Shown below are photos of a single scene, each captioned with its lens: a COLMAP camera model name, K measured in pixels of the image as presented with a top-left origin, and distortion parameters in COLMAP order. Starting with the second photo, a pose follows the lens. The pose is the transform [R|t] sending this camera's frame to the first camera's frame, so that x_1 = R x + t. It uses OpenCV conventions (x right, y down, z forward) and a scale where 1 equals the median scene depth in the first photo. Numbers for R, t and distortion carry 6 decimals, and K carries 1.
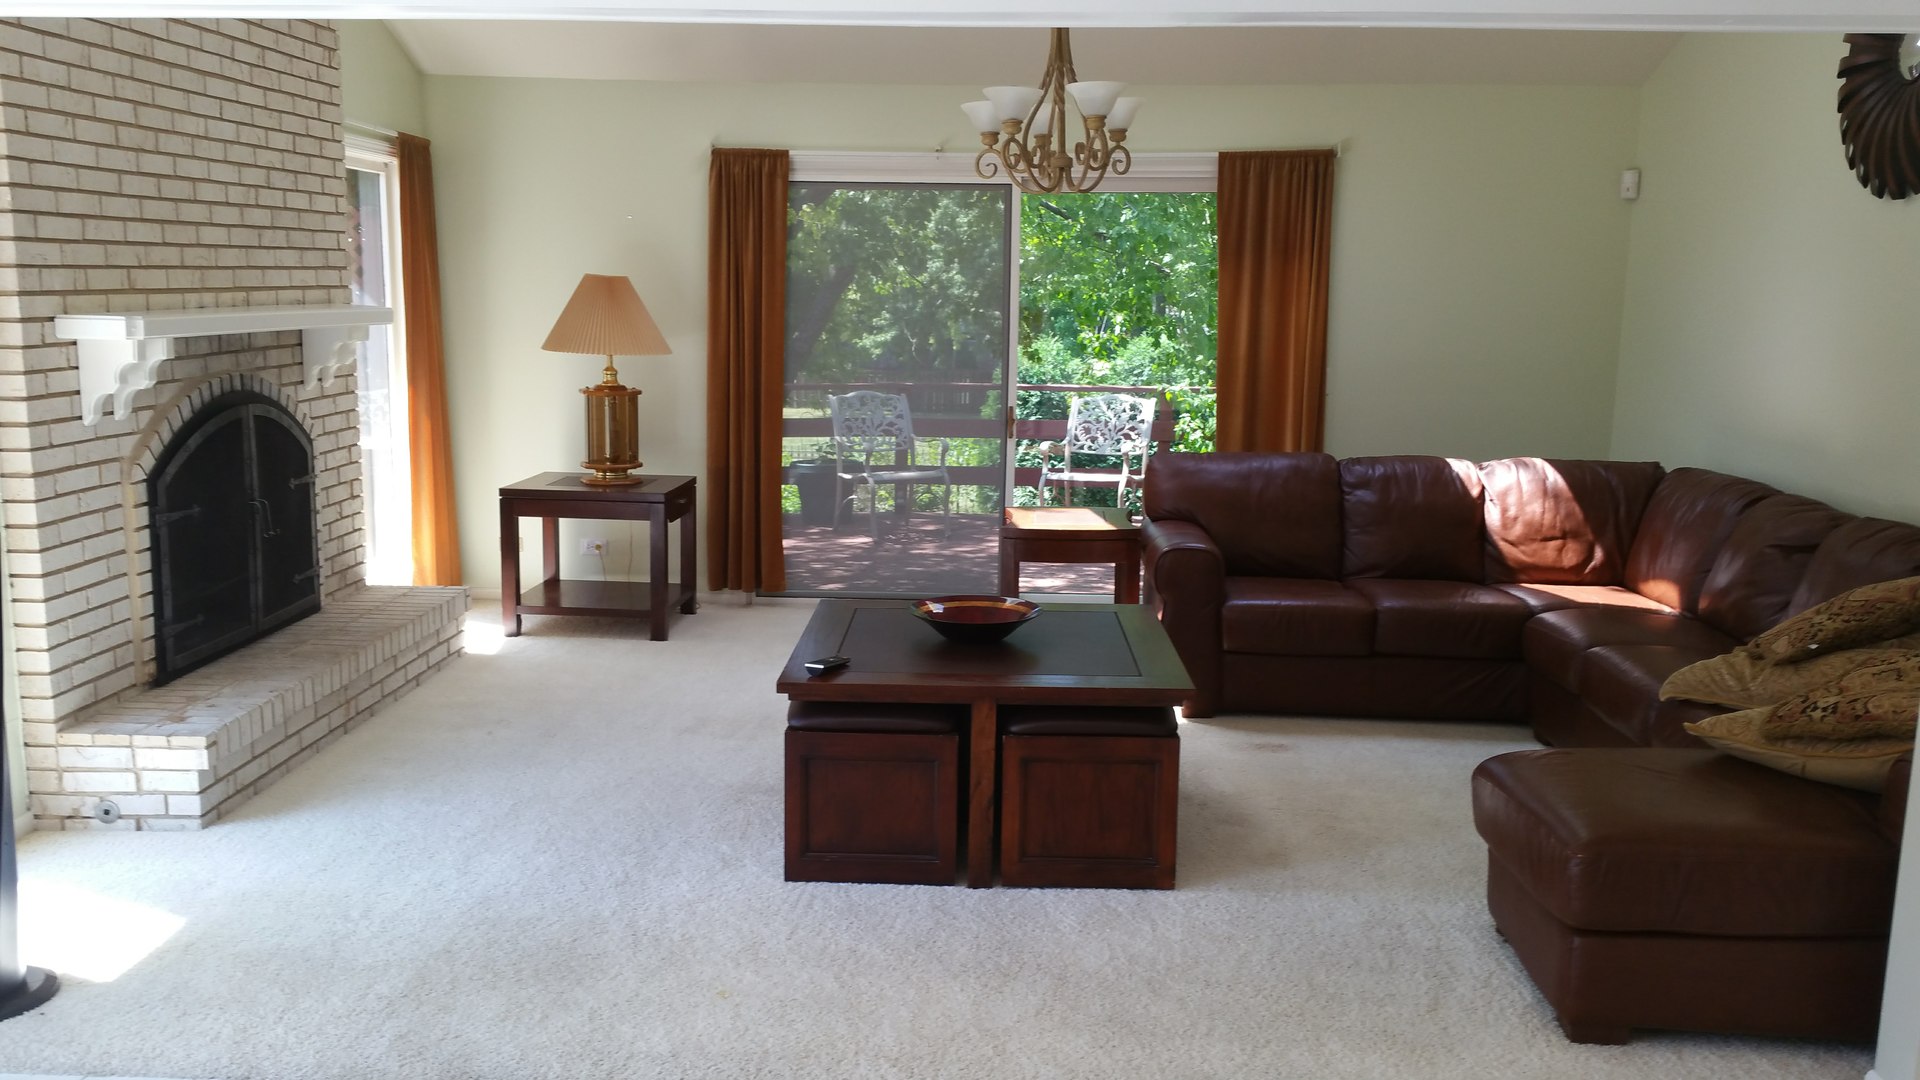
lens RADIAL K [[1542.9, 0, 959.0], [0, 1542.9, 543.6], [0, 0, 1]] dist [0.085324, -0.132052]
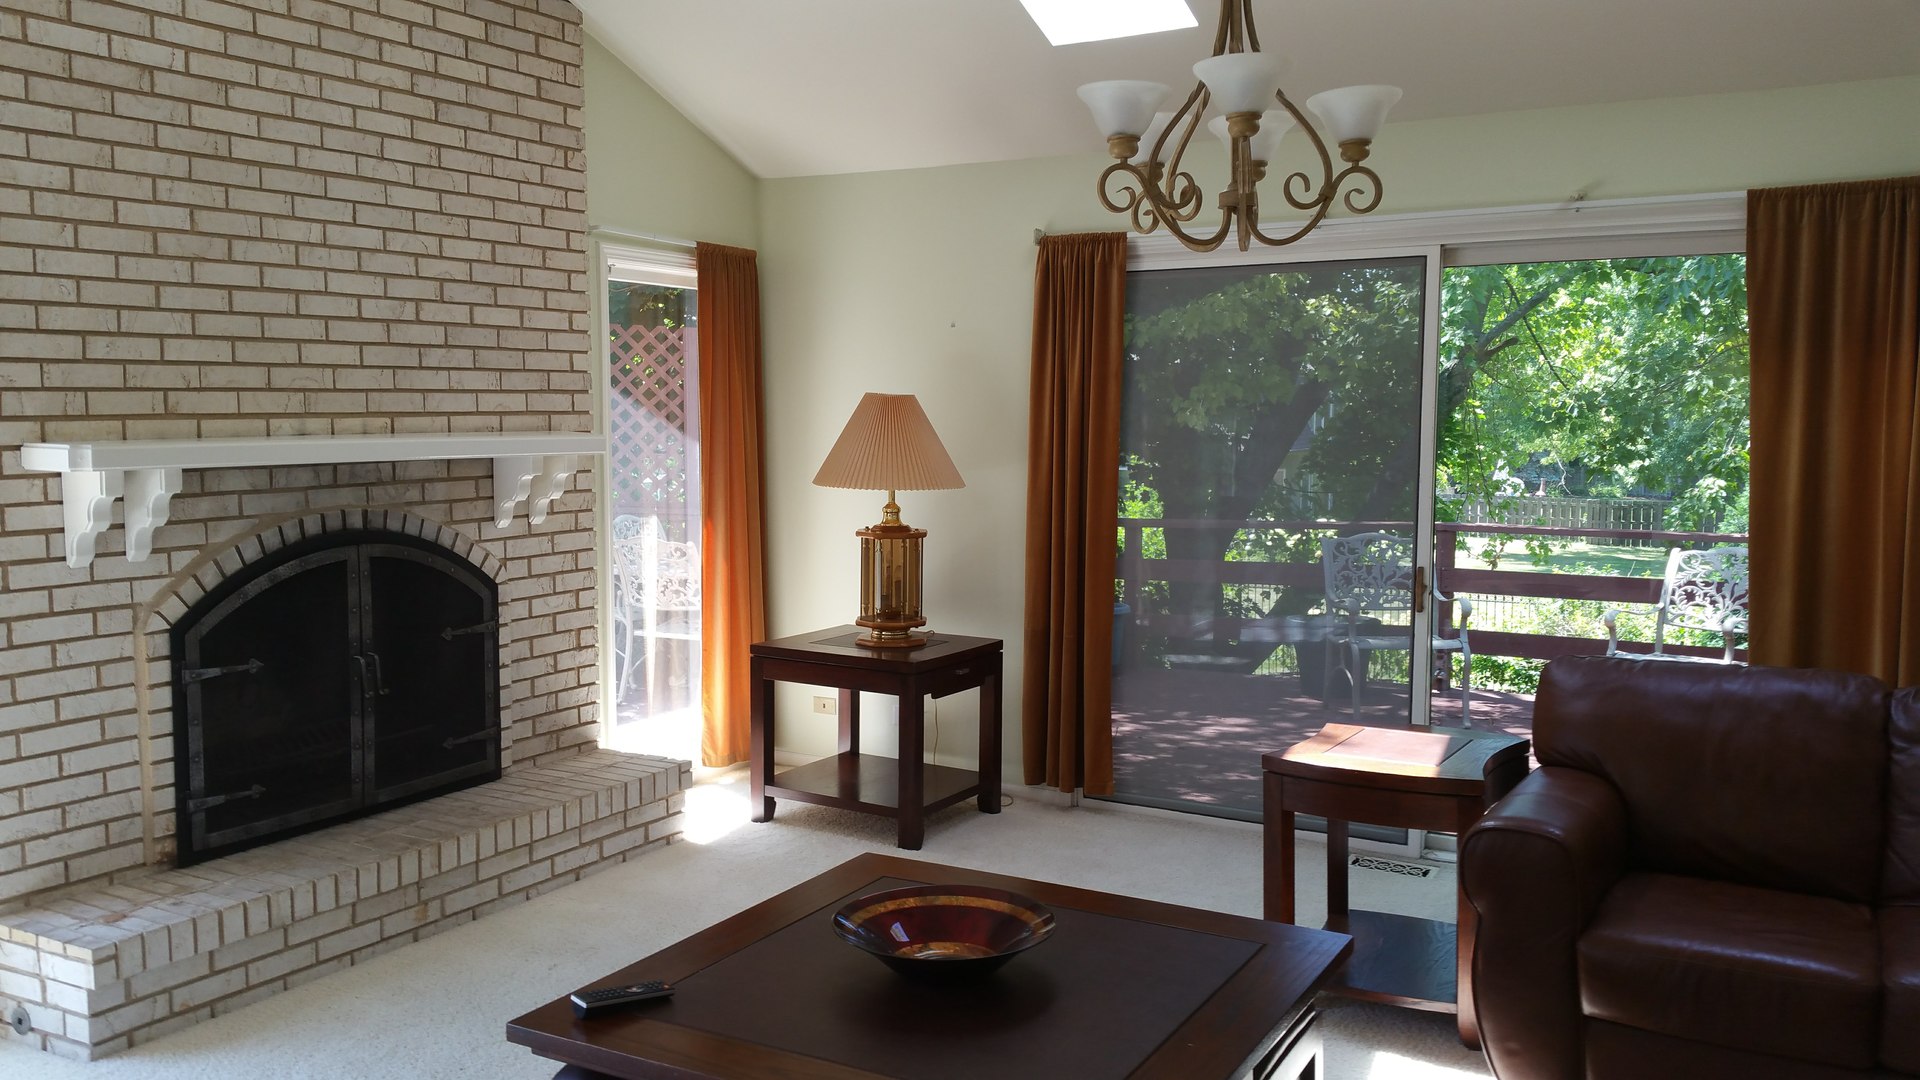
lens RADIAL K [[1542.9, 0, 945.0], [0, 1542.9, 530.1], [0, 0, 1]] dist [0.085324, -0.132052]
pose [[0.882550, 0.025333, -0.469536, 0.242052], [-0.067153, 0.995103, -0.072532, -0.055072], [0.465399, 0.095544, 0.879929, 0.379002]]
